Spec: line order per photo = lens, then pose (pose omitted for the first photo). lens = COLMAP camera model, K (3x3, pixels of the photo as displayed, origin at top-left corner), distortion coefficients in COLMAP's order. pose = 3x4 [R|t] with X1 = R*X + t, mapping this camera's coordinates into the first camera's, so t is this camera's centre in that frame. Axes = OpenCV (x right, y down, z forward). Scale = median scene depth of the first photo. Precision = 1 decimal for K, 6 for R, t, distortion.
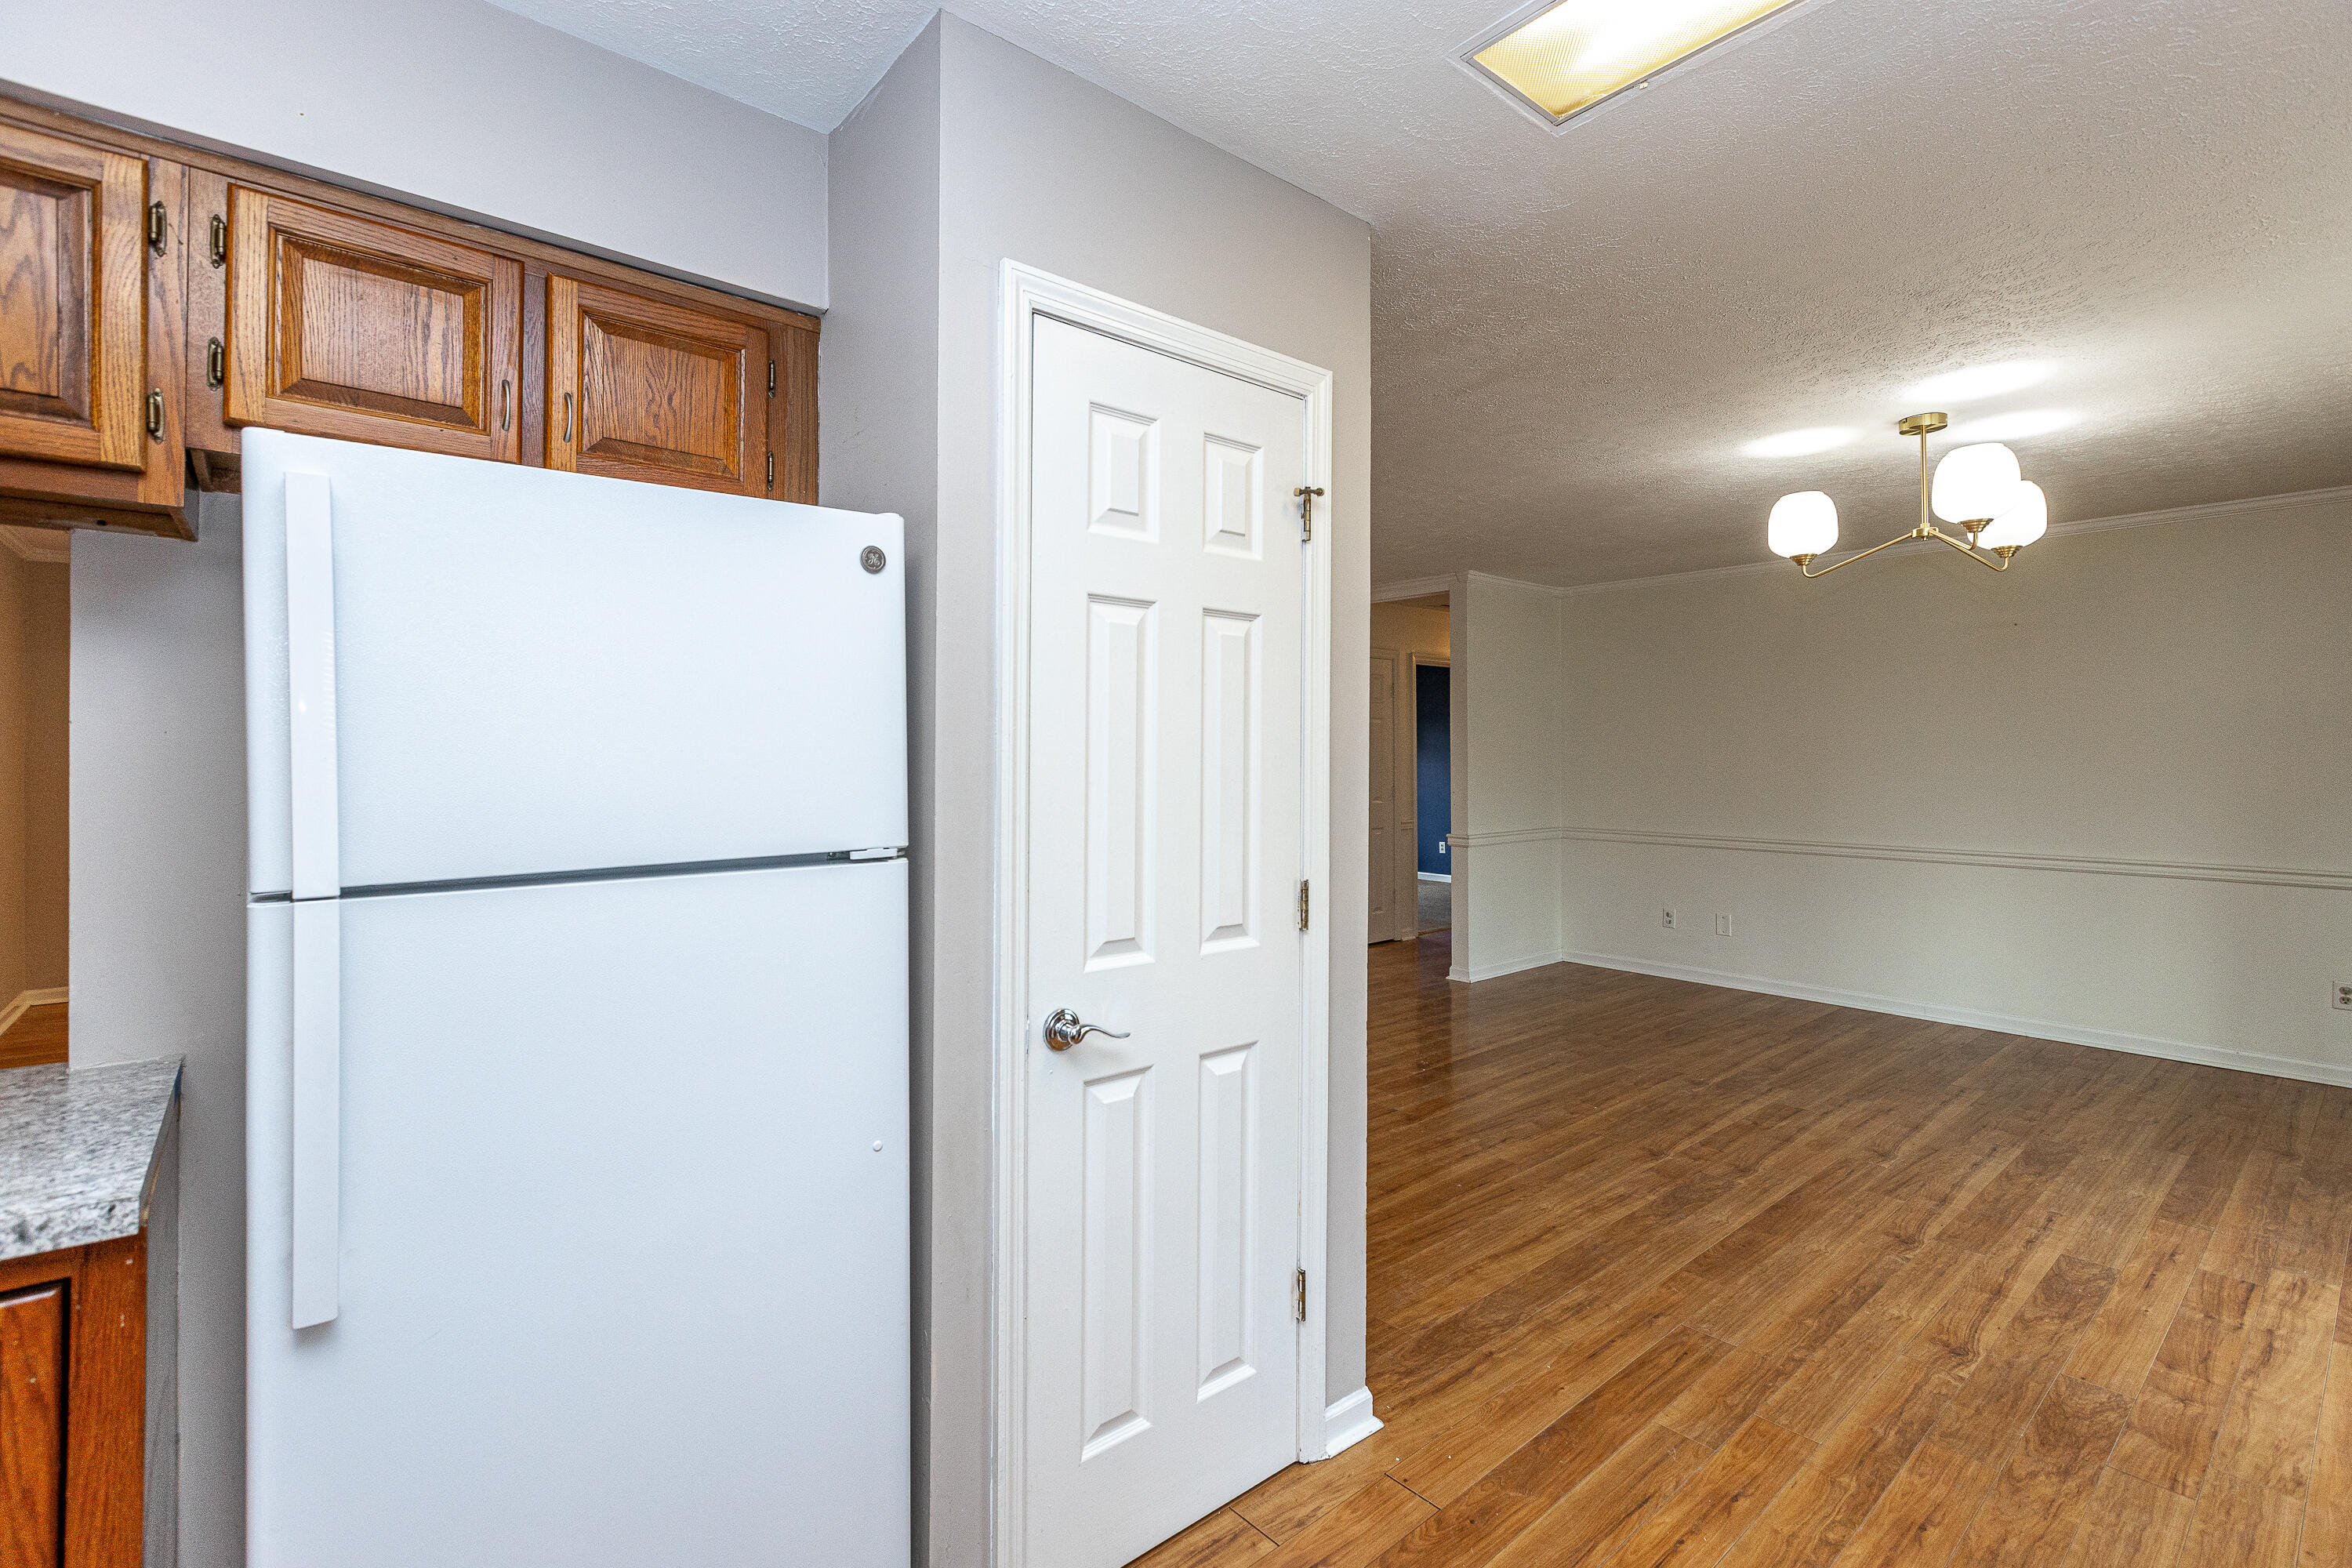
lens RADIAL K [[1054.9, 0, 1162.1], [0, 1054.9, 767.3], [0, 0, 1]] dist [0.006565, -0.002059]
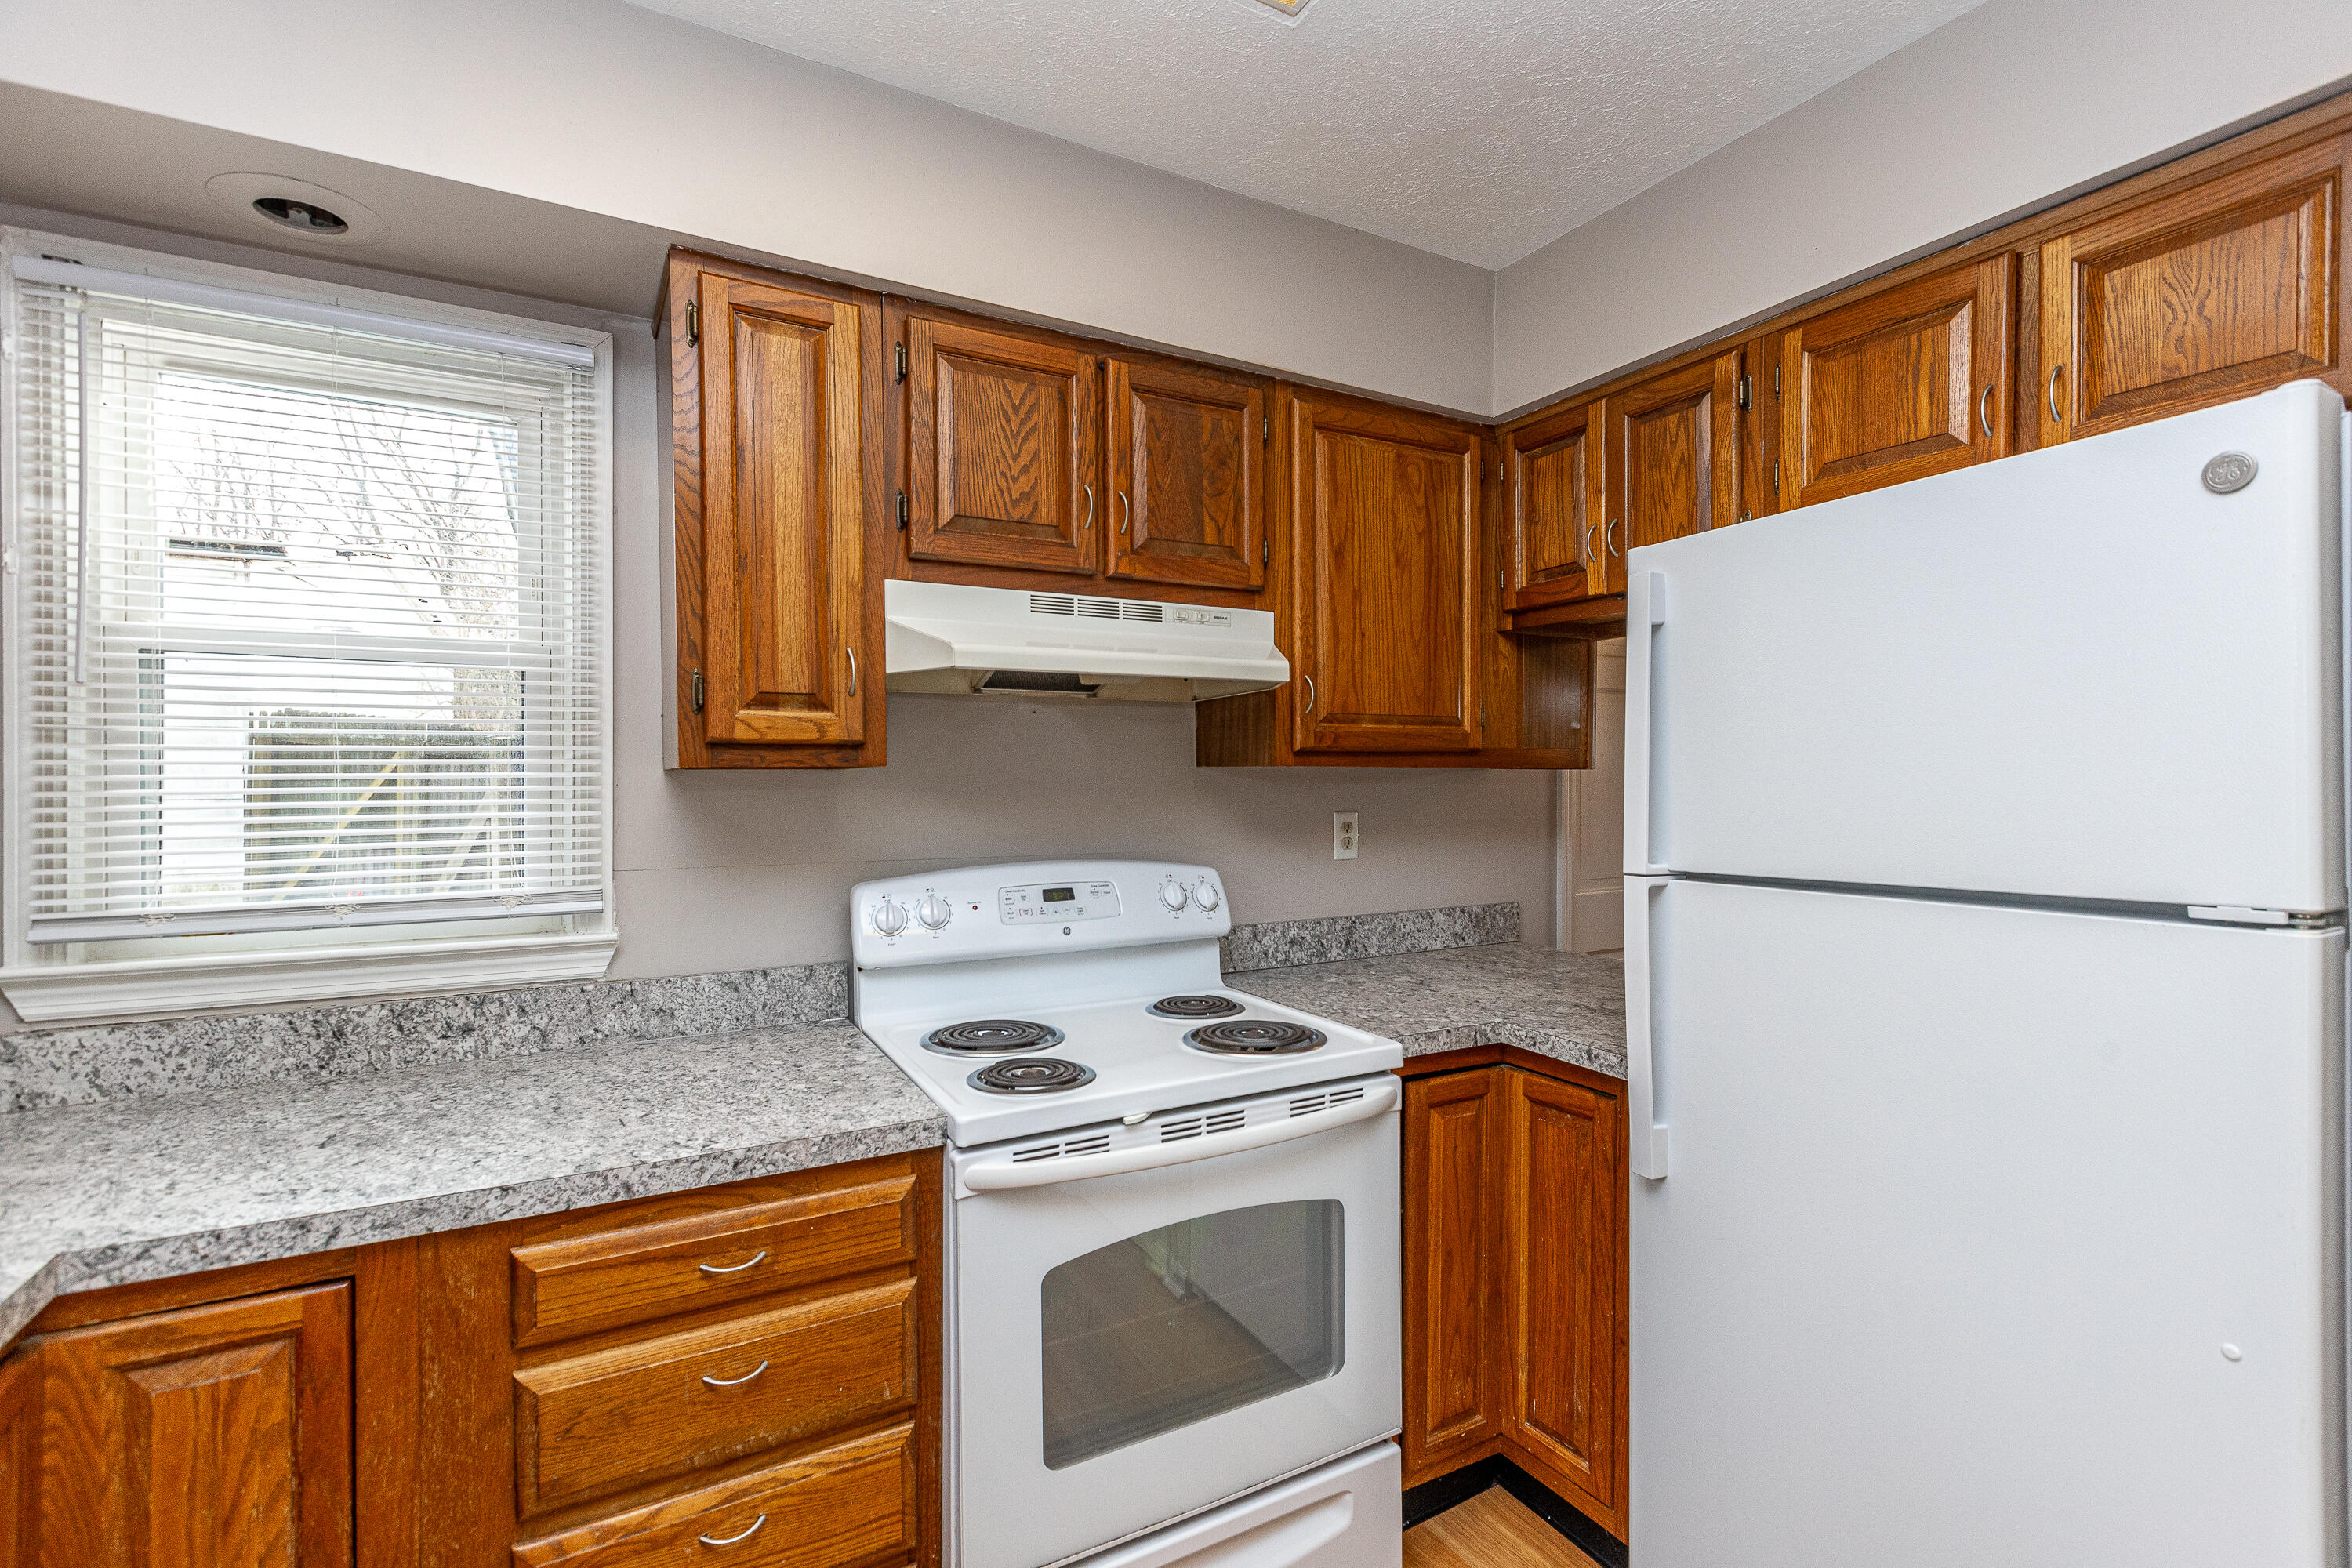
lens RADIAL K [[1054.9, 0, 1171.9], [0, 1054.9, 790.5], [0, 0, 1]] dist [0.006565, -0.002059]
pose [[-0.182791, 0.010455, -0.983096, 0.449635], [0.002133, 0.999945, 0.010238, -0.004124], [0.983150, -0.000225, -0.182803, 0.410948]]
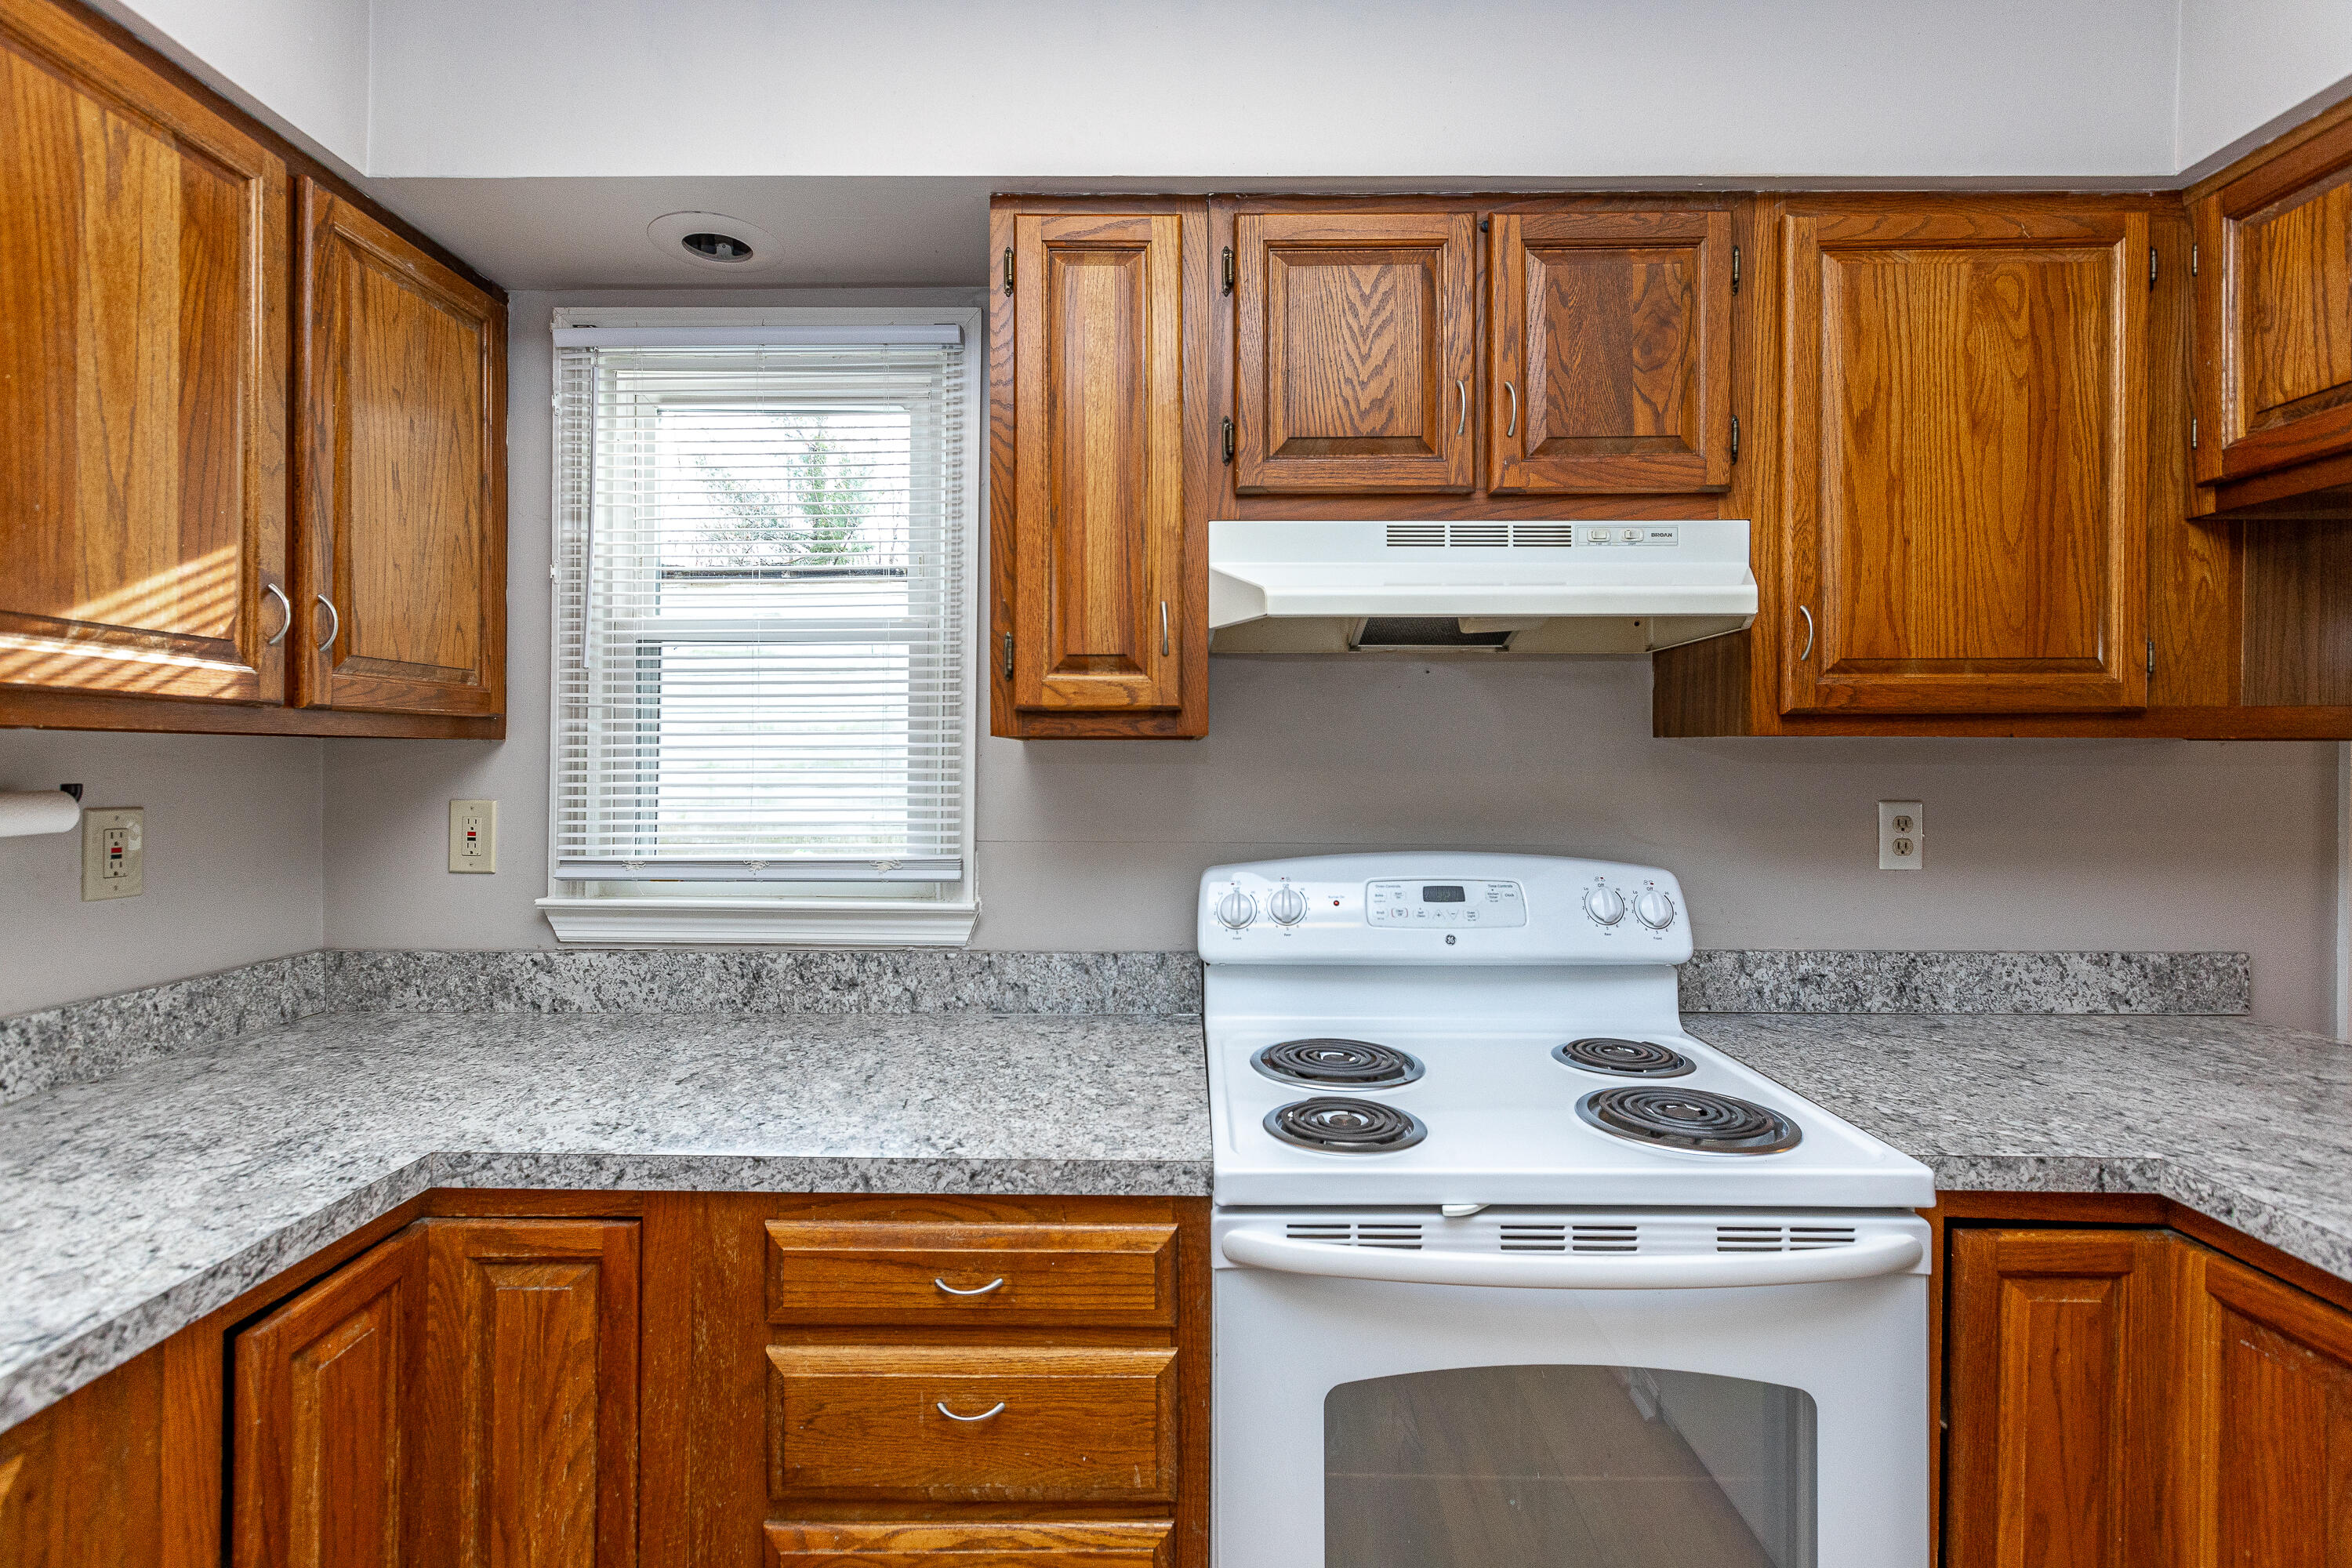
lens RADIAL K [[1054.9, 0, 1170.5], [0, 1054.9, 761.2], [0, 0, 1]] dist [0.006565, -0.002059]
pose [[-0.642390, 0.000593, -0.766377, 0.193383], [-0.004220, 0.999982, 0.004311, 0.000244], [0.766366, 0.006004, -0.642376, 0.503645]]
